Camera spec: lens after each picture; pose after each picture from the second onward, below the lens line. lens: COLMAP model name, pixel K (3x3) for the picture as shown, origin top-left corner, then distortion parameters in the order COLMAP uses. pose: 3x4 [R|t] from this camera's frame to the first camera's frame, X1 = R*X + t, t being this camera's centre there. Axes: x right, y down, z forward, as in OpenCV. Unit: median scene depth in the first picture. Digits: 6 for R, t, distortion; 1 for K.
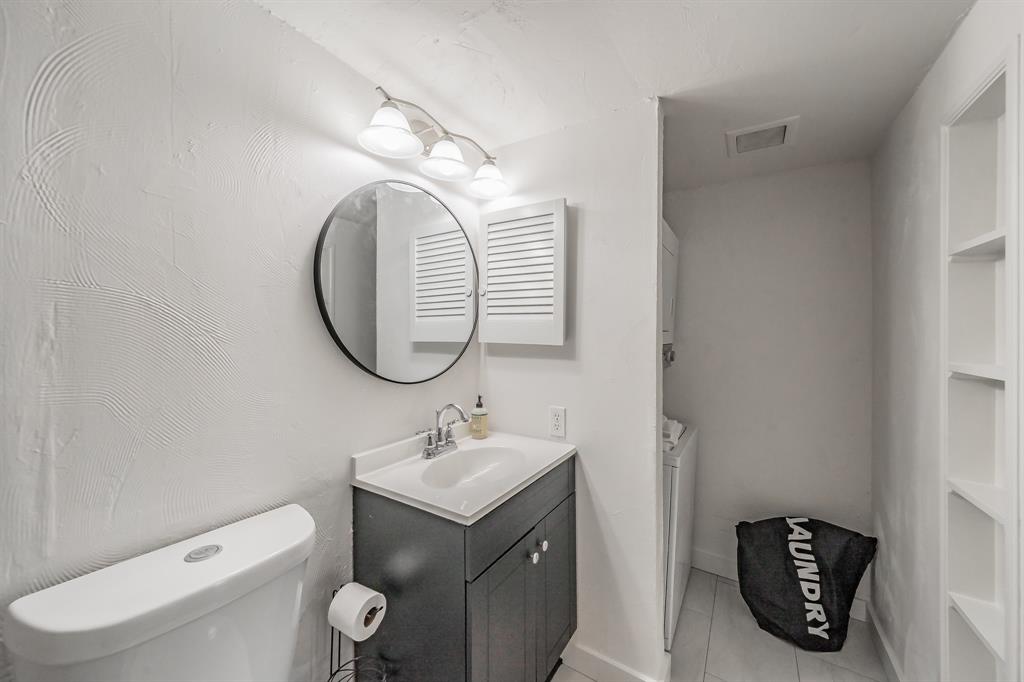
lens RADIAL K [[363.6, 0, 517.8], [0, 363.6, 336.1], [0, 0, 1]] dist [-0.000320, -0.000193]
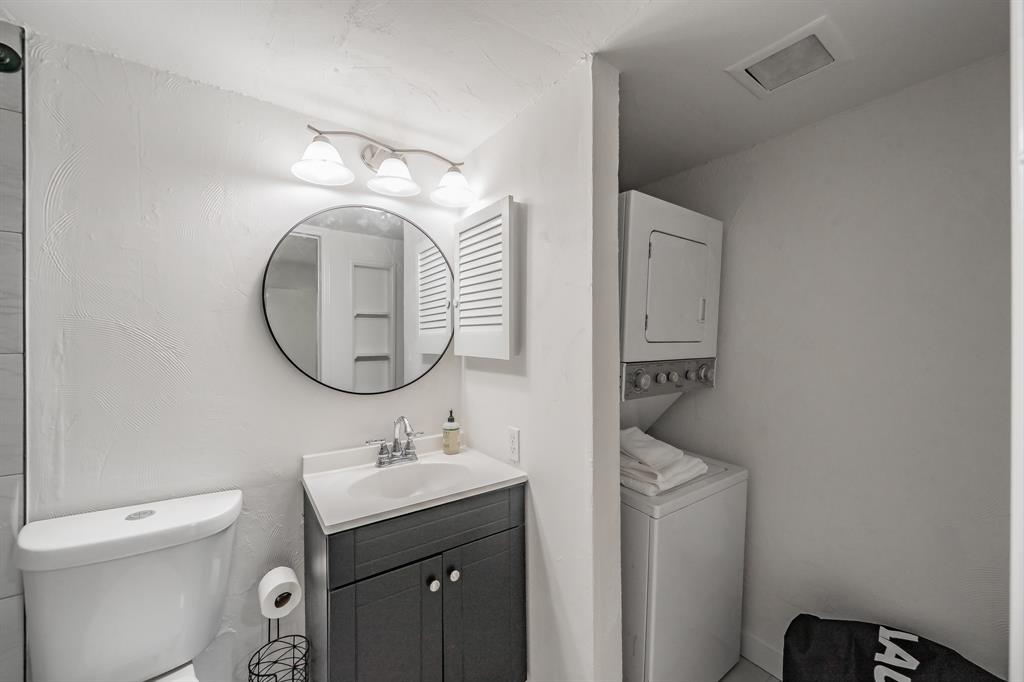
lens RADIAL K [[383.3, 0, 517.8], [0, 383.3, 344.6], [0, 0, 1]] dist [-0.001049, -0.000061]
pose [[0.919042, -0.002711, -0.394151, 0.500290], [0.003156, 0.999995, 0.000481, -0.012103], [0.394147, -0.001686, 0.919046, 0.135128]]
